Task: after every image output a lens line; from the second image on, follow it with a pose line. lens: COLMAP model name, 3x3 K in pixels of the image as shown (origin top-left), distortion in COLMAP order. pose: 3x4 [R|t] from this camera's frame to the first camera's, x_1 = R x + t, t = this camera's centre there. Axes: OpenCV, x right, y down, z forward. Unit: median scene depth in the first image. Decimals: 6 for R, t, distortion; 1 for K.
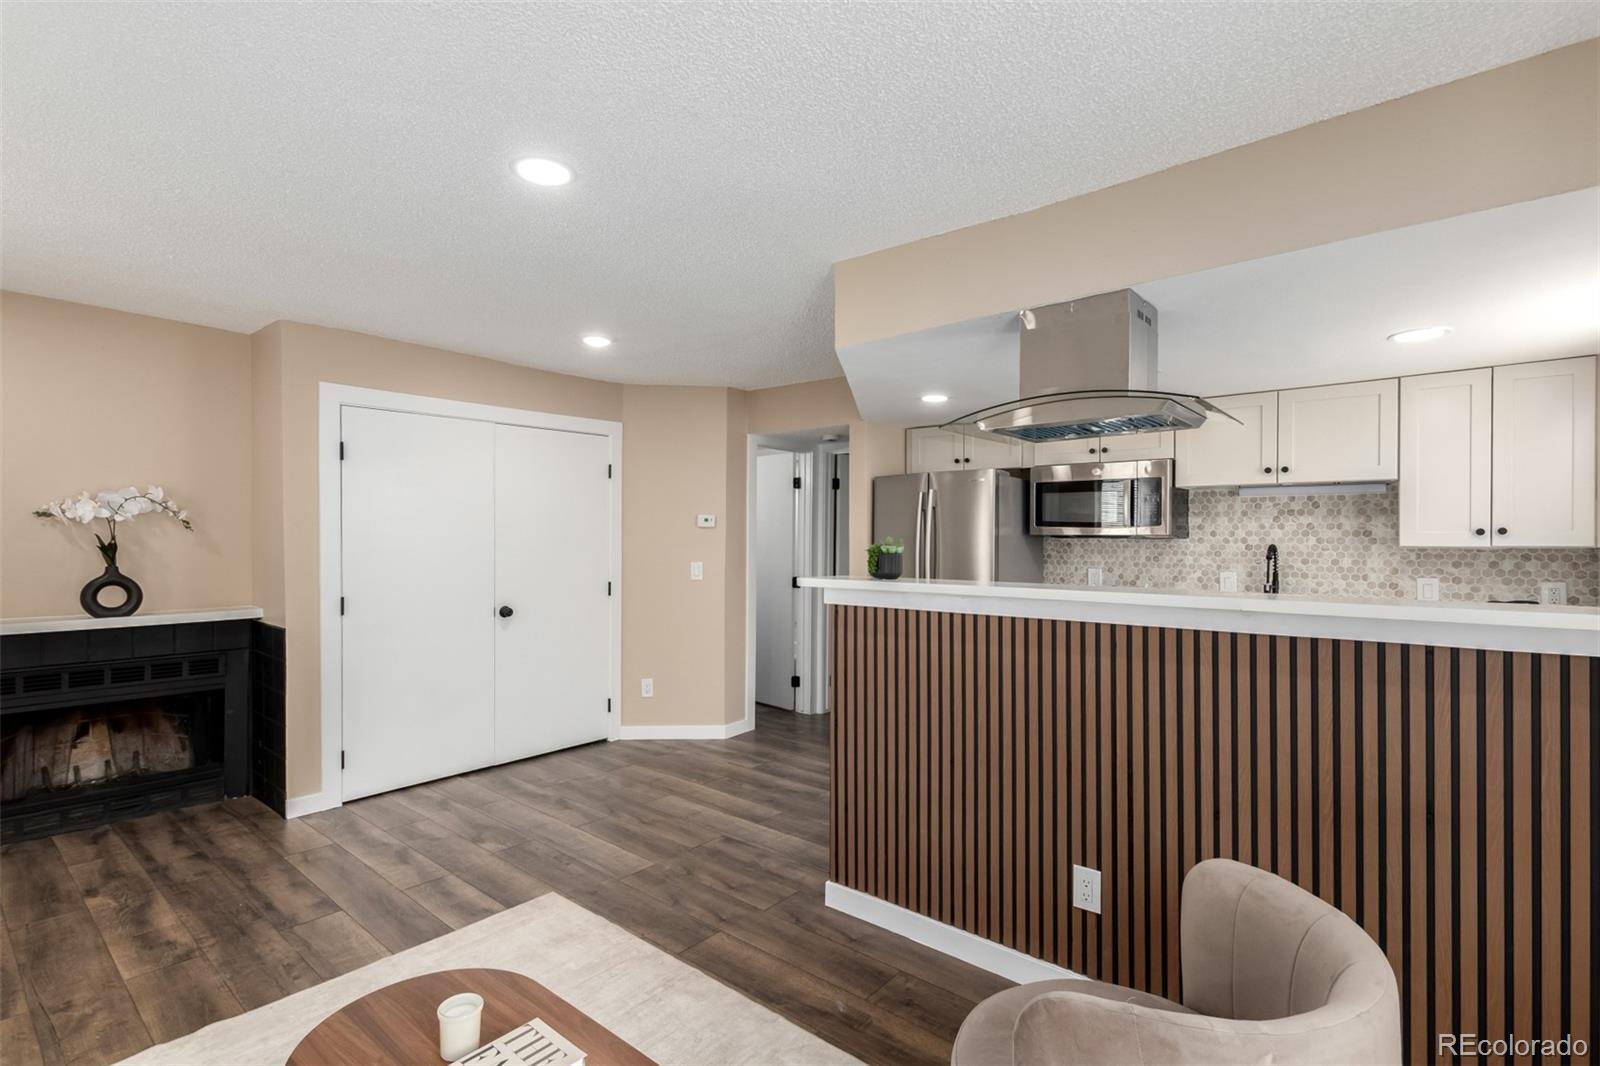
lens RADIAL K [[754.6, 0, 791.4], [0, 754.6, 541.5], [0, 0, 1]] dist [0.007098, -0.004955]
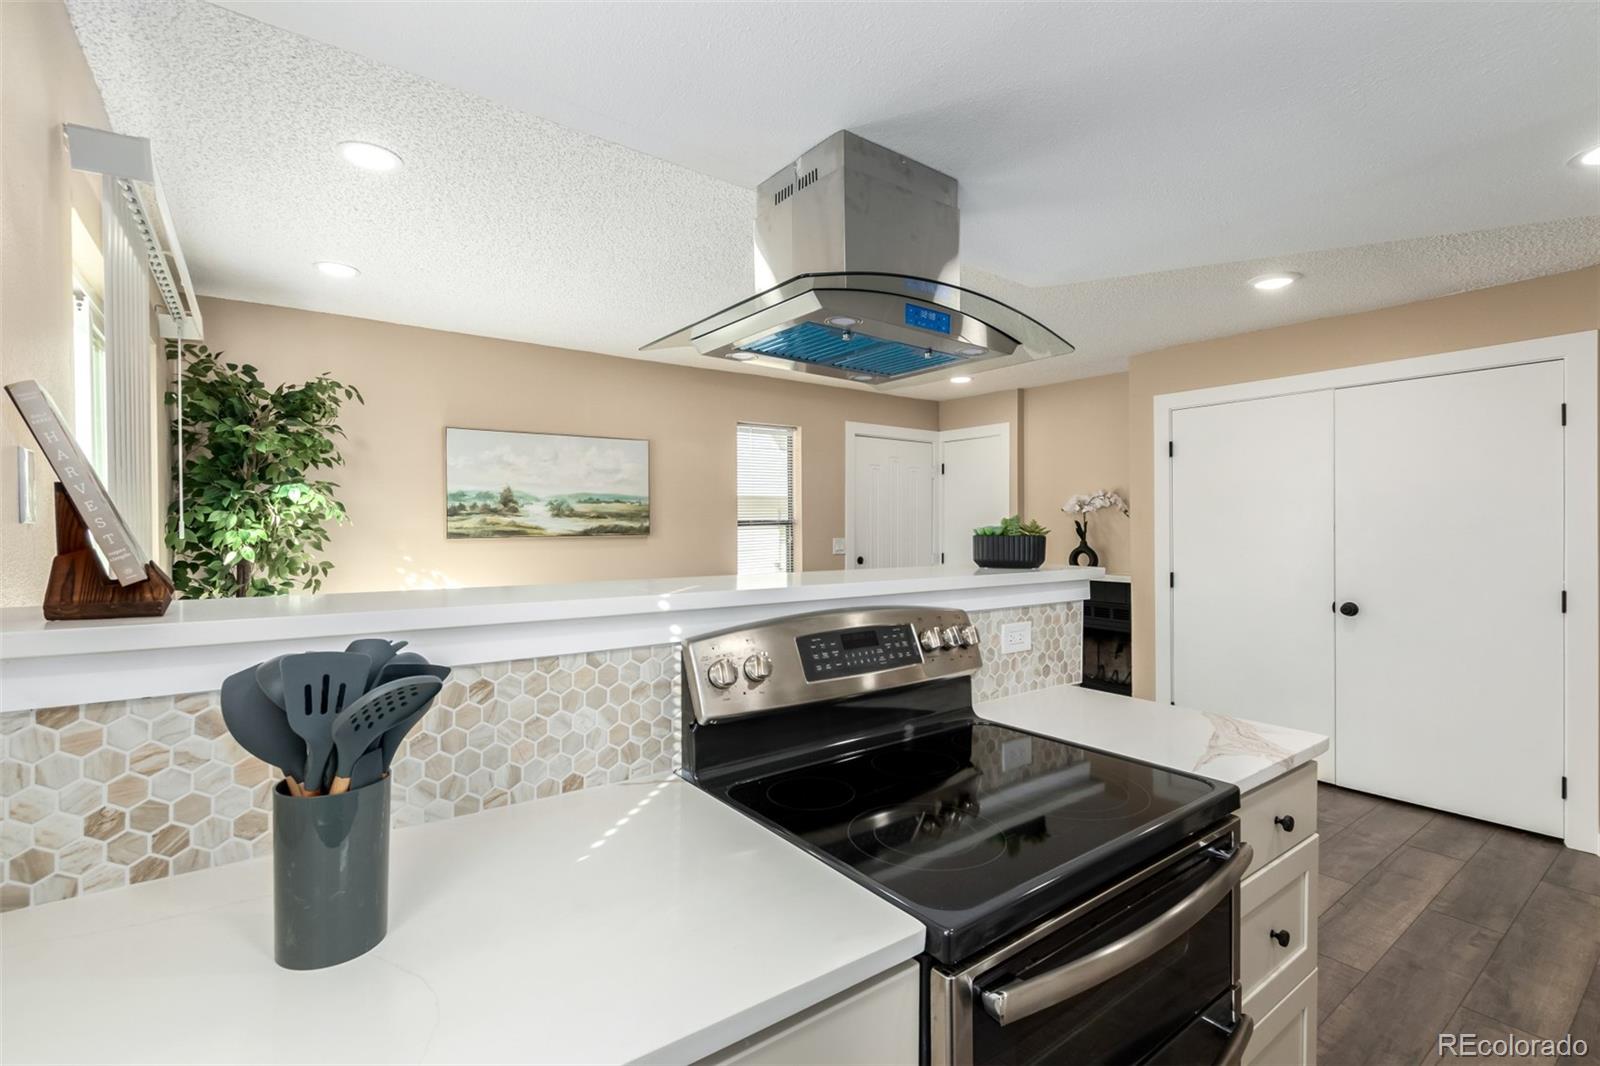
lens RADIAL K [[725.1, 0, 789.8], [0, 725.1, 531.9], [0, 0, 1]] dist [0.002438, 0.000134]
pose [[-0.227890, 0.006047, -0.973668, 0.677798], [-0.006601, 0.999948, 0.007755, 0.005729], [0.973664, 0.008194, -0.227838, 0.702435]]
